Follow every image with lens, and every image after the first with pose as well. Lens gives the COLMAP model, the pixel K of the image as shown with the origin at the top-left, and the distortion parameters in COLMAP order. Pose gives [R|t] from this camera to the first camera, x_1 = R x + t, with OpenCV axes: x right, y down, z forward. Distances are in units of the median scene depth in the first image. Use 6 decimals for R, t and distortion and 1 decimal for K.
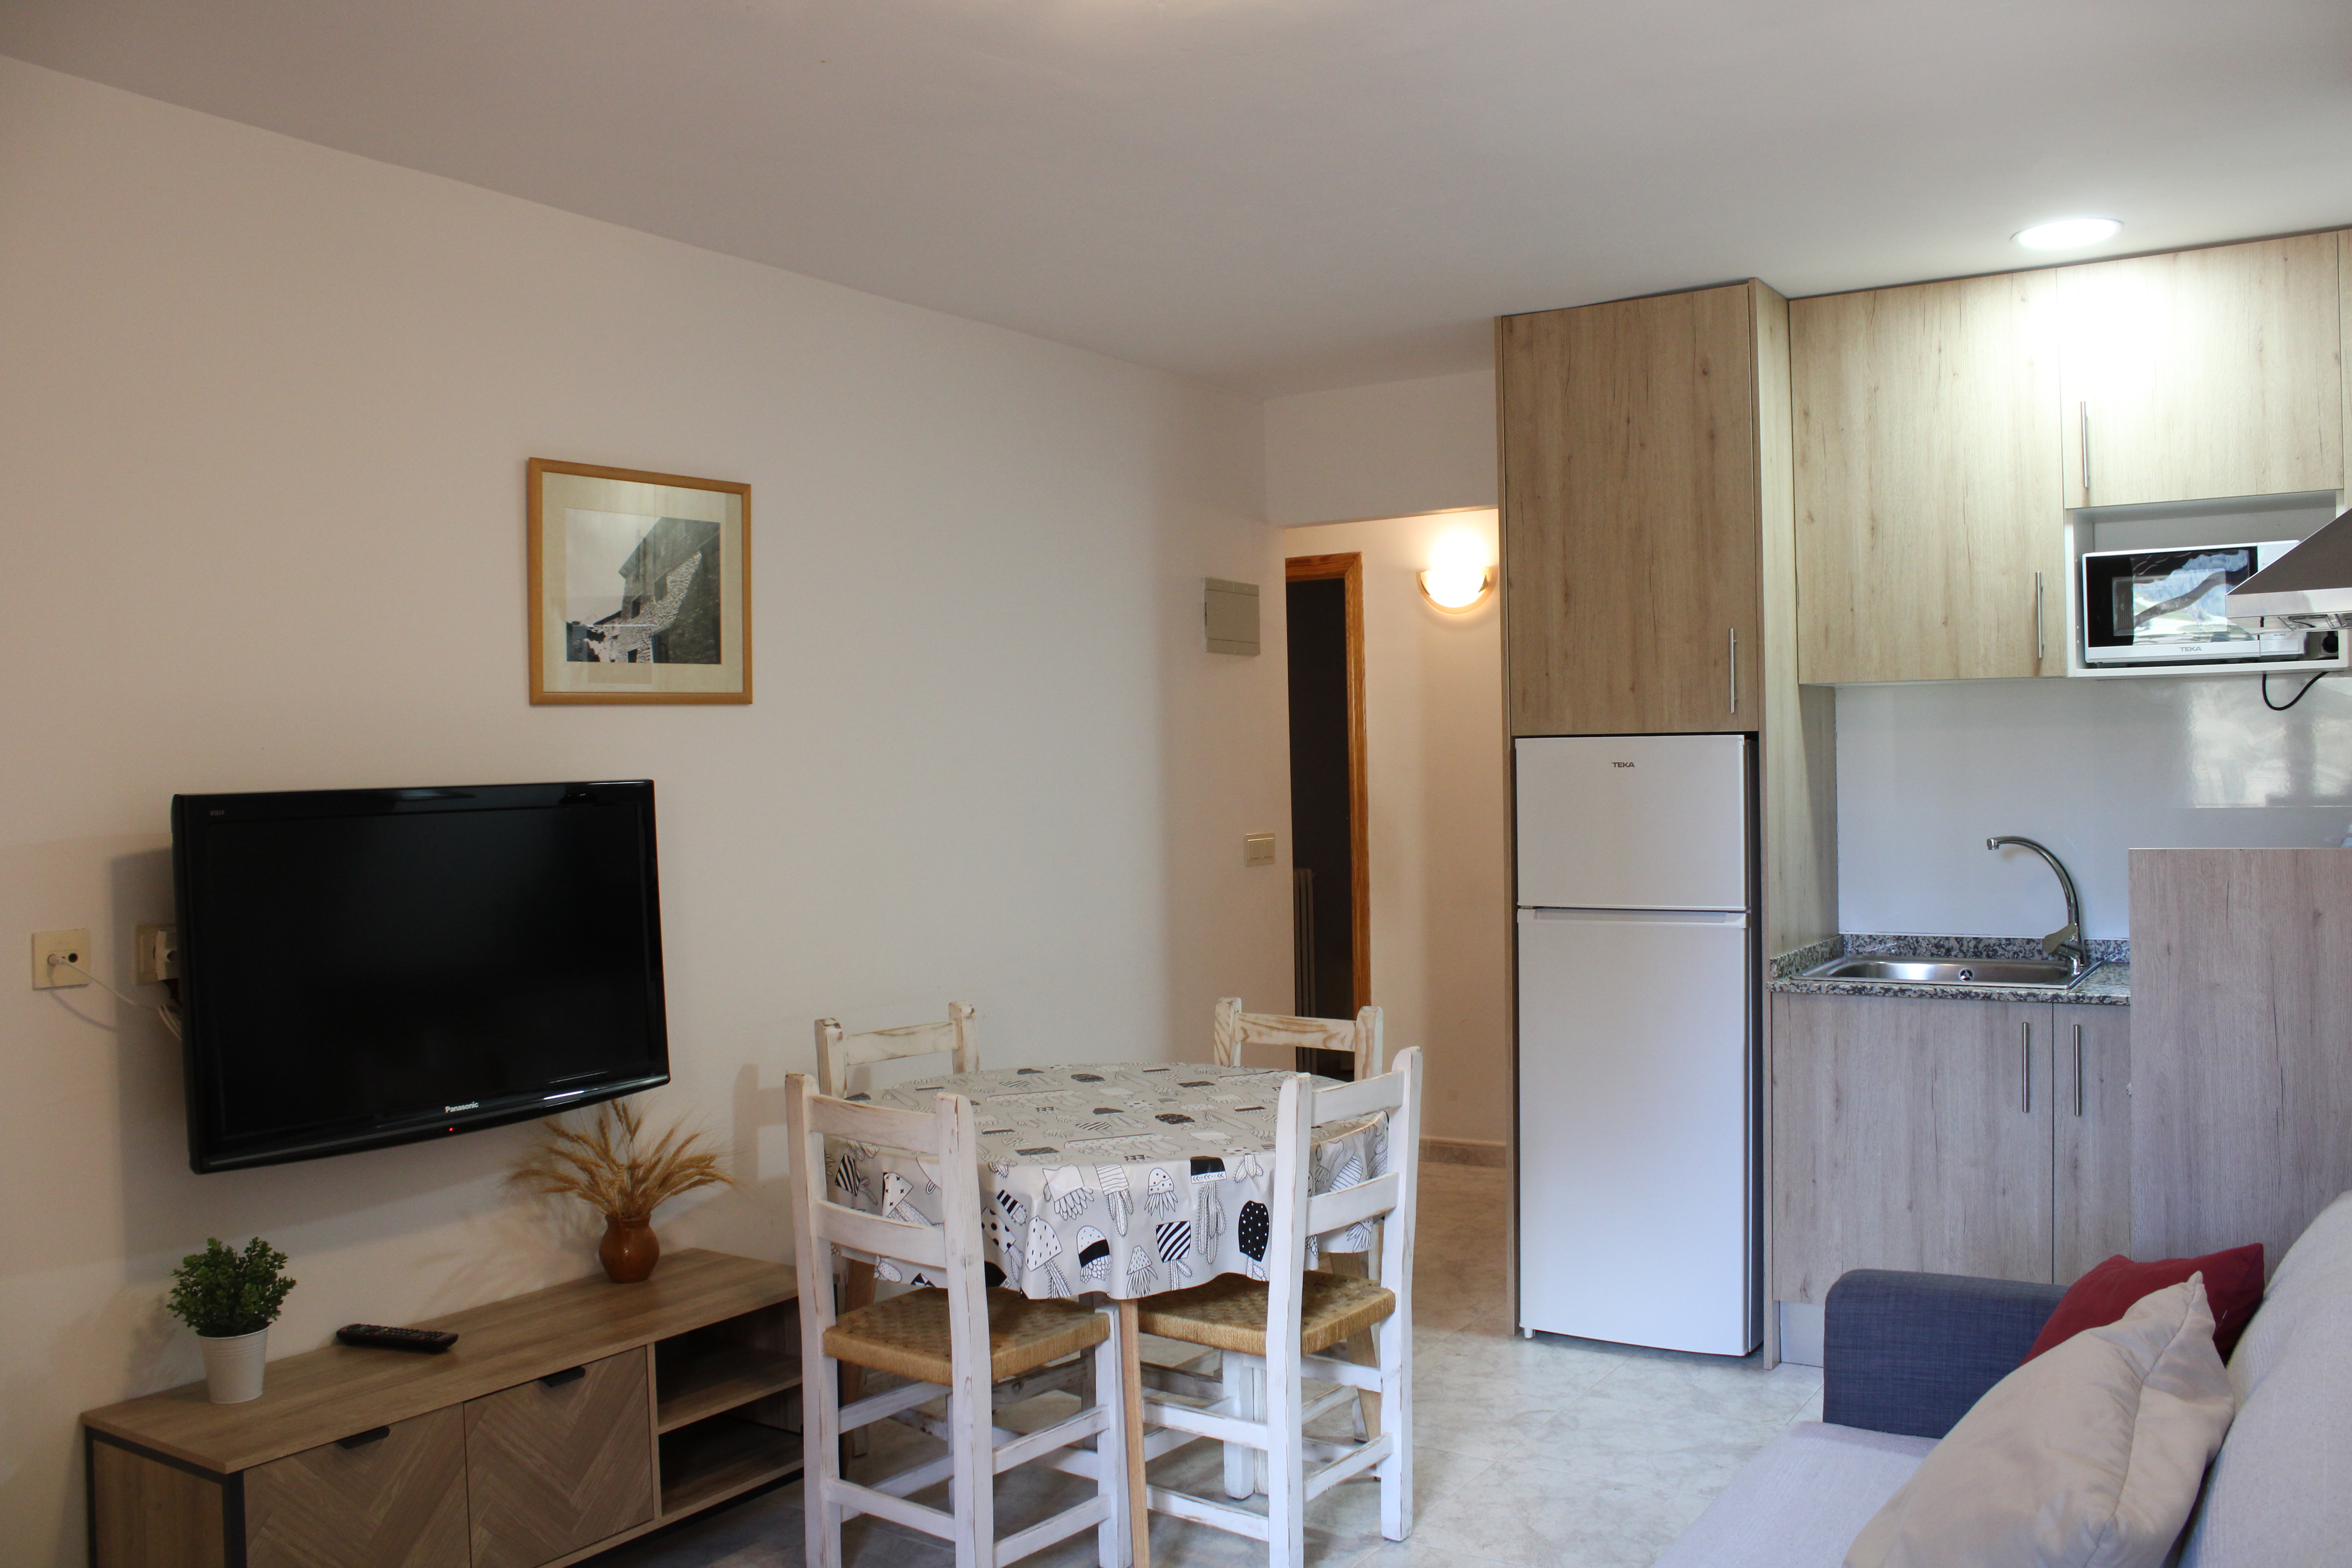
lens RADIAL K [[1956.6, 0, 1172.5], [0, 1956.6, 770.5], [0, 0, 1]] dist [-0.134452, 0.062236]
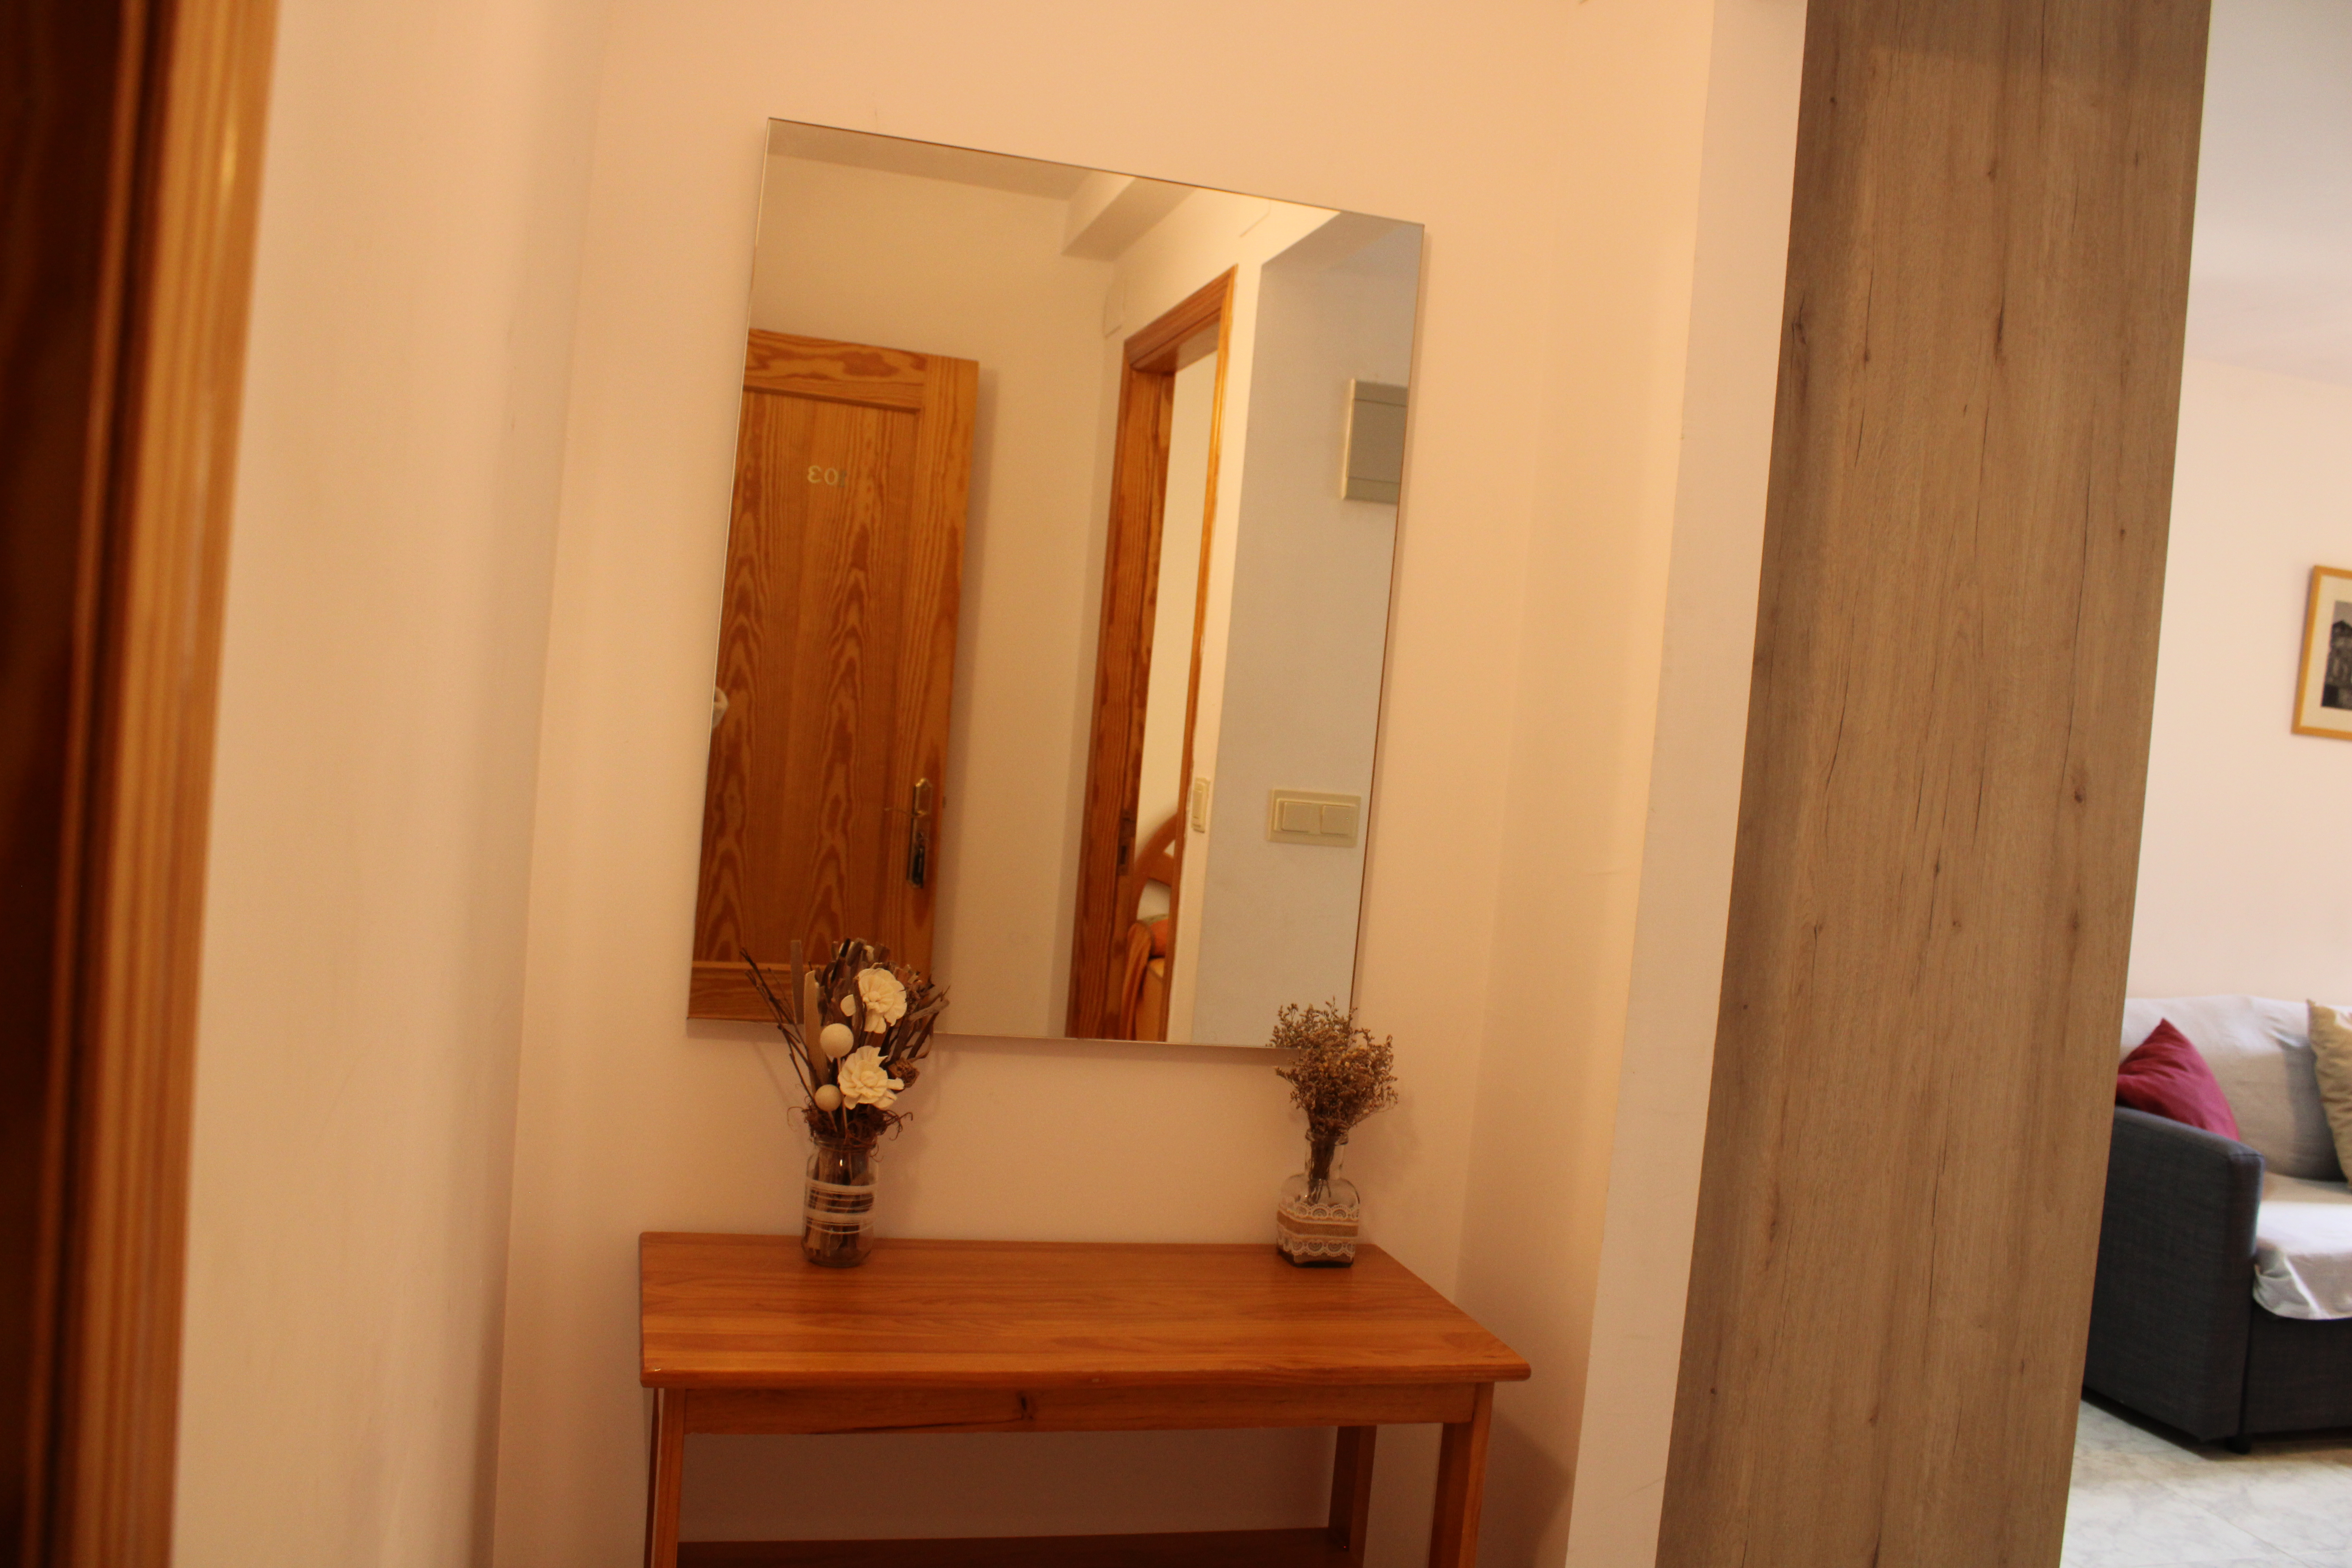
lens RADIAL K [[1956.6, 0, 1170.3], [0, 1956.6, 792.4], [0, 0, 1]] dist [-0.134452, 0.062236]
pose [[0.634019, 0.043305, 0.772104, -0.255885], [-0.083750, 0.996403, 0.012888, -0.196200], [-0.768769, -0.072835, 0.635366, 0.876280]]
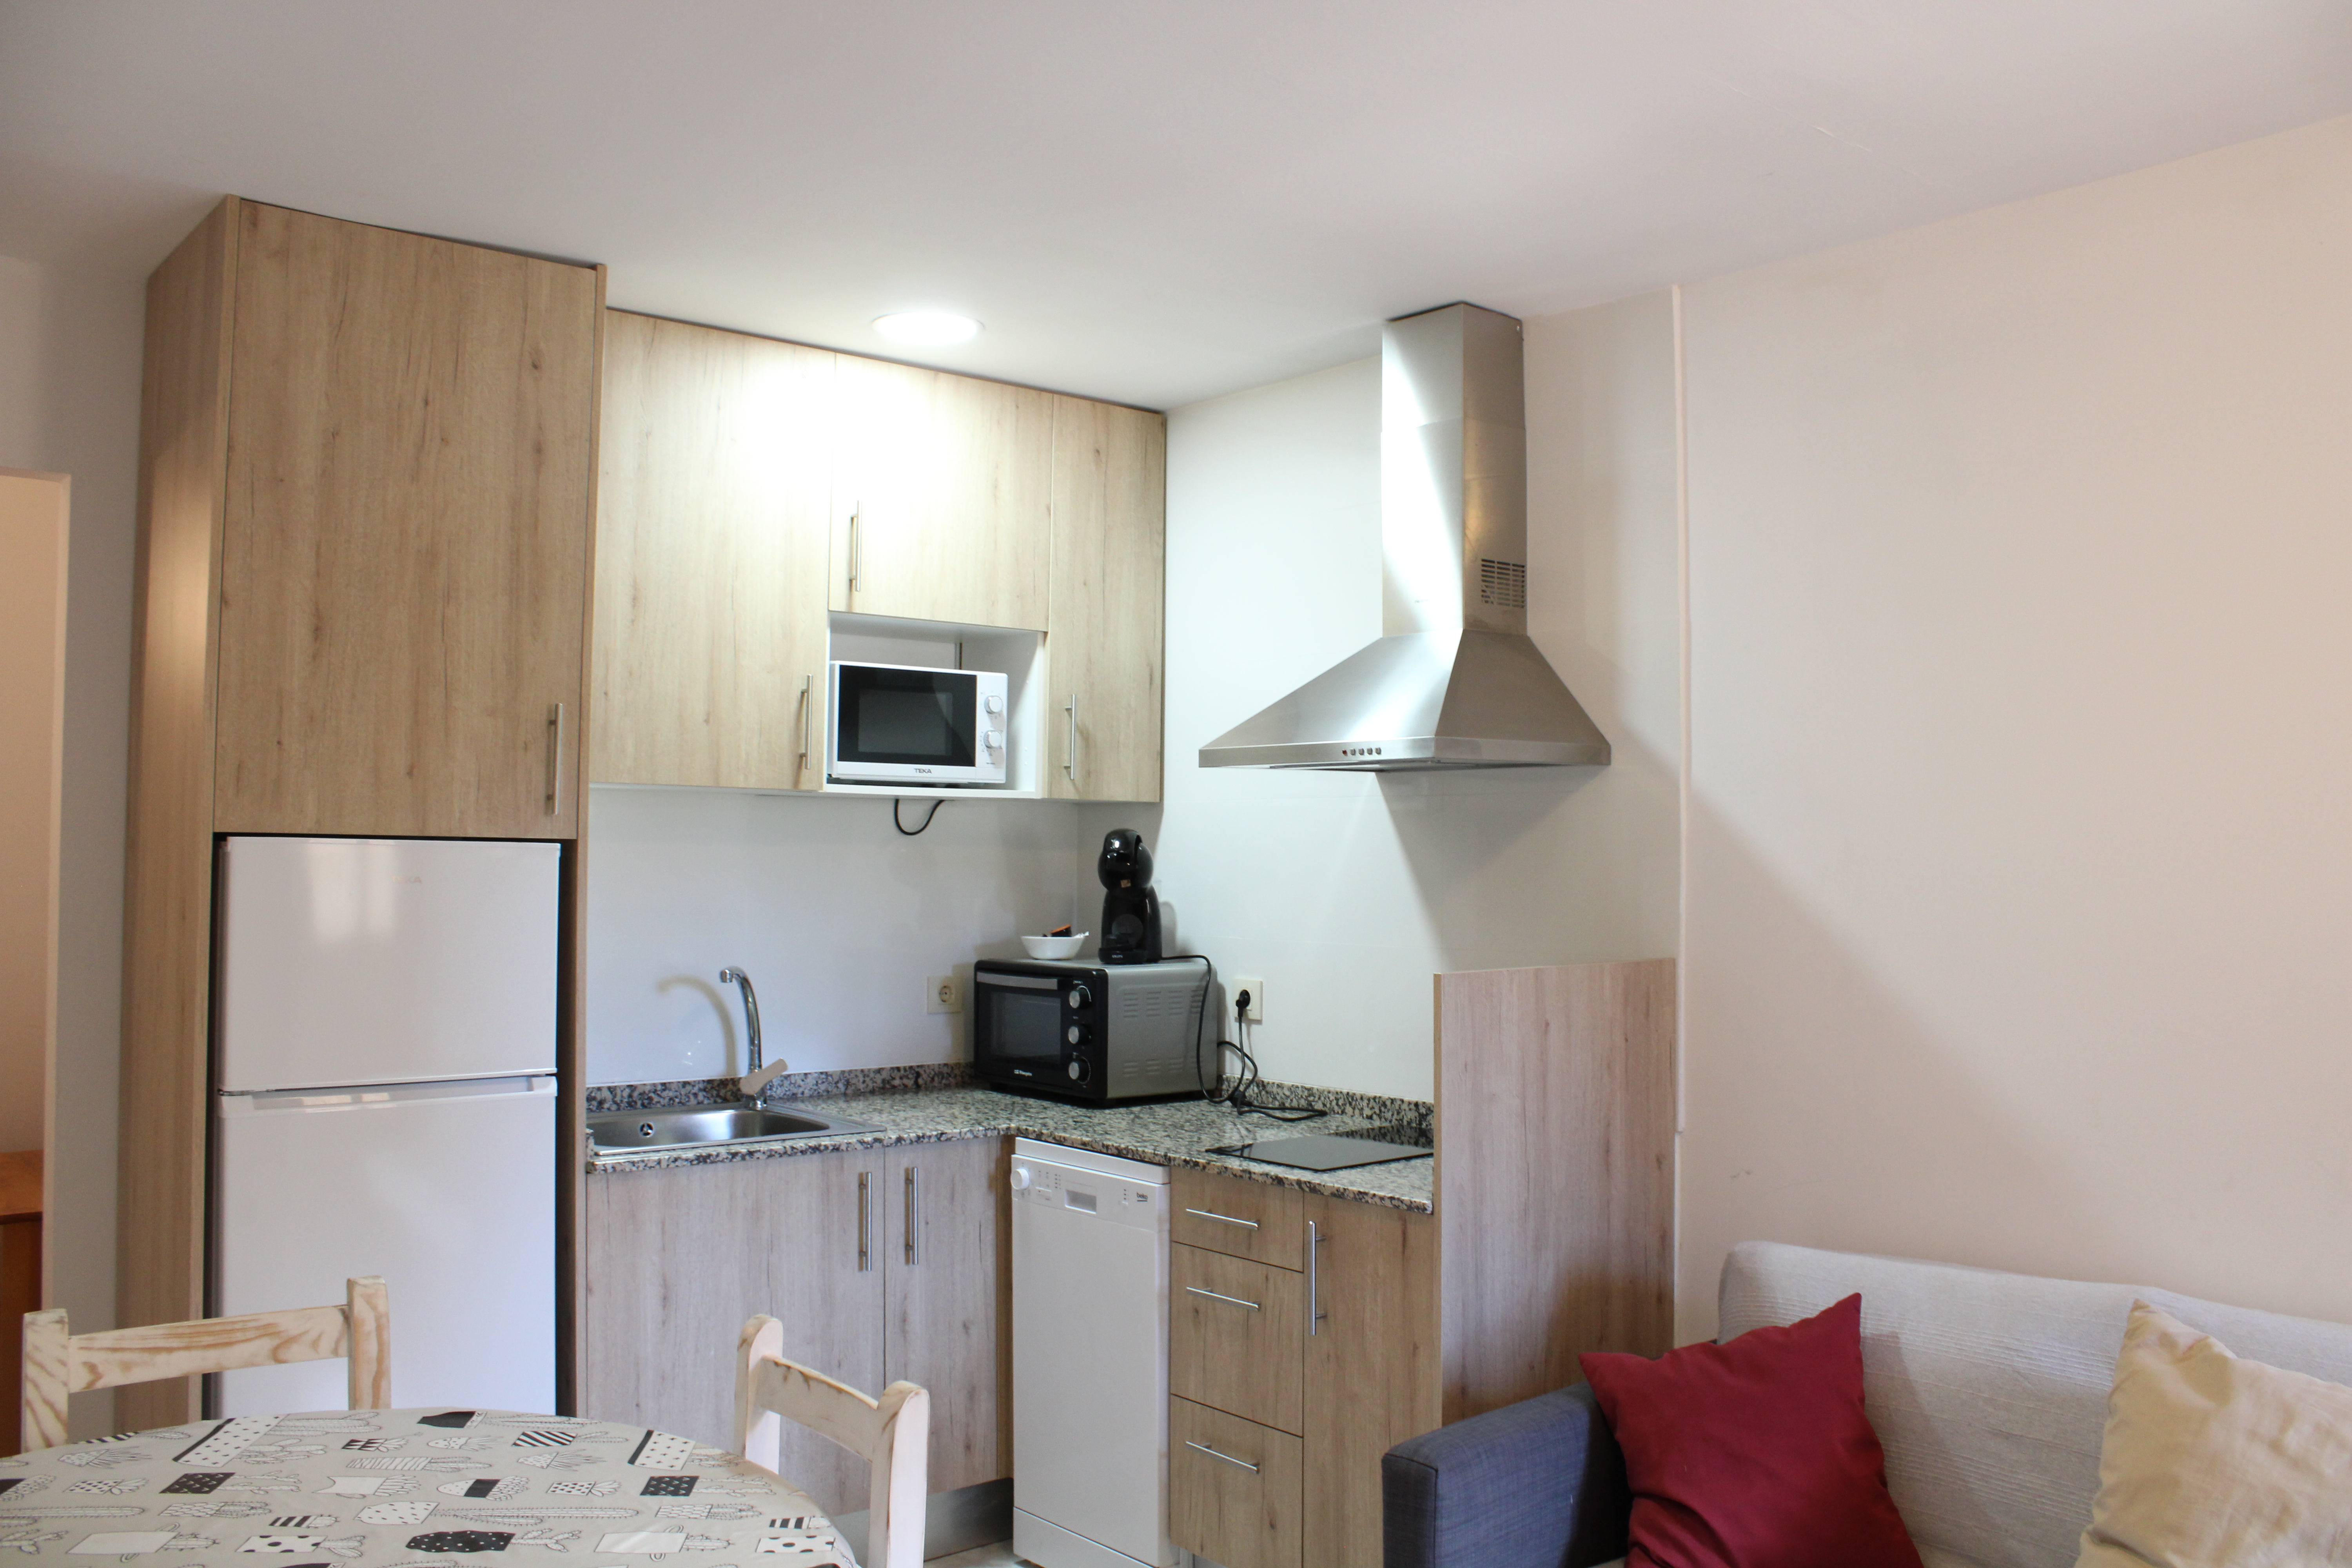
lens RADIAL K [[1956.6, 0, 1172.3], [0, 1956.6, 788.8], [0, 0, 1]] dist [-0.134452, 0.062236]
pose [[0.277364, 0.055931, 0.959136, -0.375007], [-0.008205, 0.998406, -0.055848, 0.000674], [-0.960730, 0.007620, 0.277381, 0.554622]]
